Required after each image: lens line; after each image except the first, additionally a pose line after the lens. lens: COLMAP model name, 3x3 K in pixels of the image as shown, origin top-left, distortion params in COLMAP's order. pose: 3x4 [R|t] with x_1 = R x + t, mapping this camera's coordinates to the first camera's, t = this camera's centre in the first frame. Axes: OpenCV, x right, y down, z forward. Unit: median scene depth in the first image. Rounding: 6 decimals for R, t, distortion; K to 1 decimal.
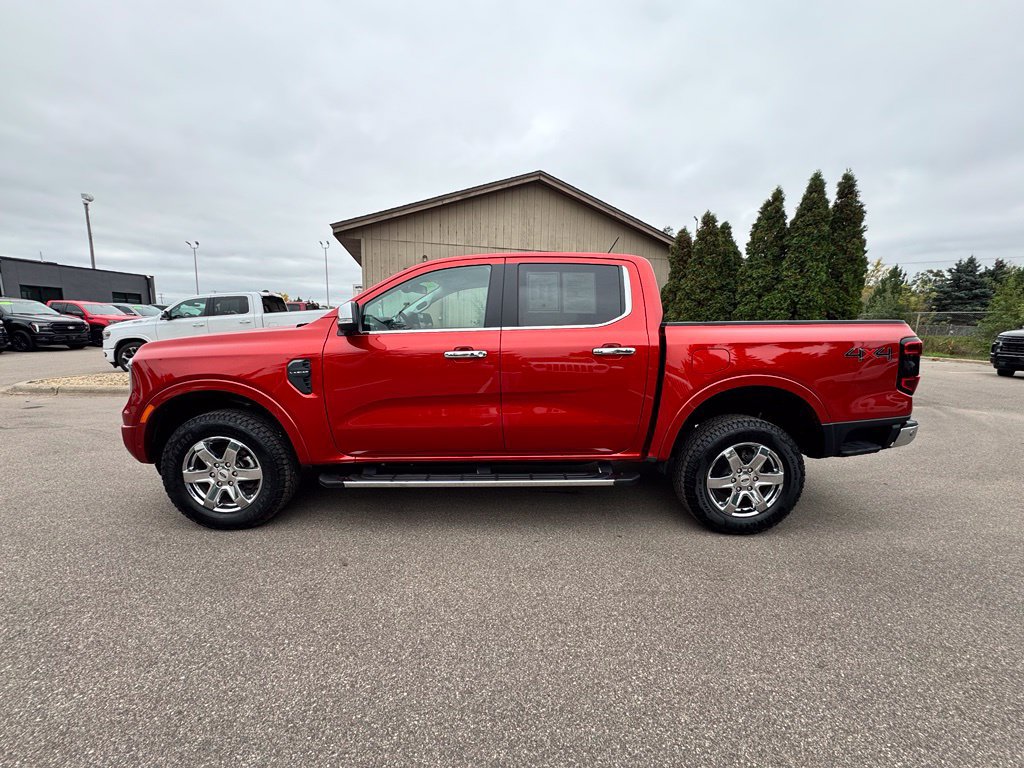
lens RADIAL K [[413.4, 0, 507.5], [0, 413.4, 385.5], [0, 0, 1]] dist [-0.001732, 0.000214]
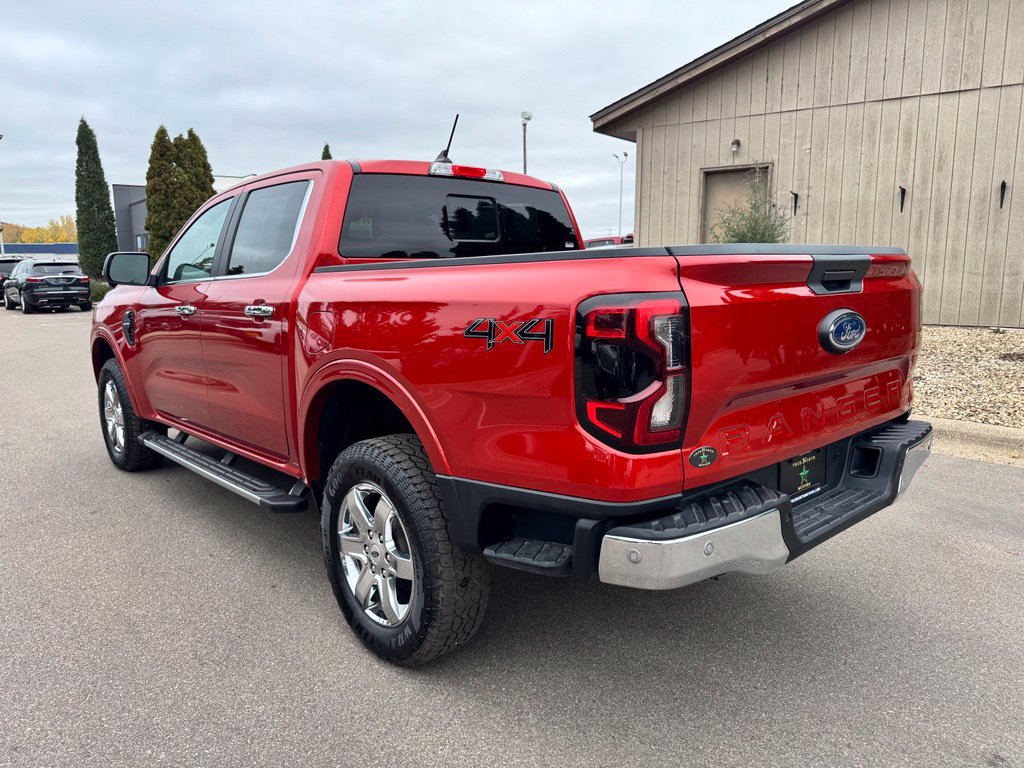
lens RADIAL K [[731.7, 0, 512.0], [0, 731.7, 384.0], [0, 0, 1]] dist [0.063211, -0.075285]
pose [[0.649091, 0.098942, -0.754249, 0.396905], [-0.088386, 0.994599, 0.054408, -0.017603], [0.755559, 0.031349, 0.654330, 0.140590]]
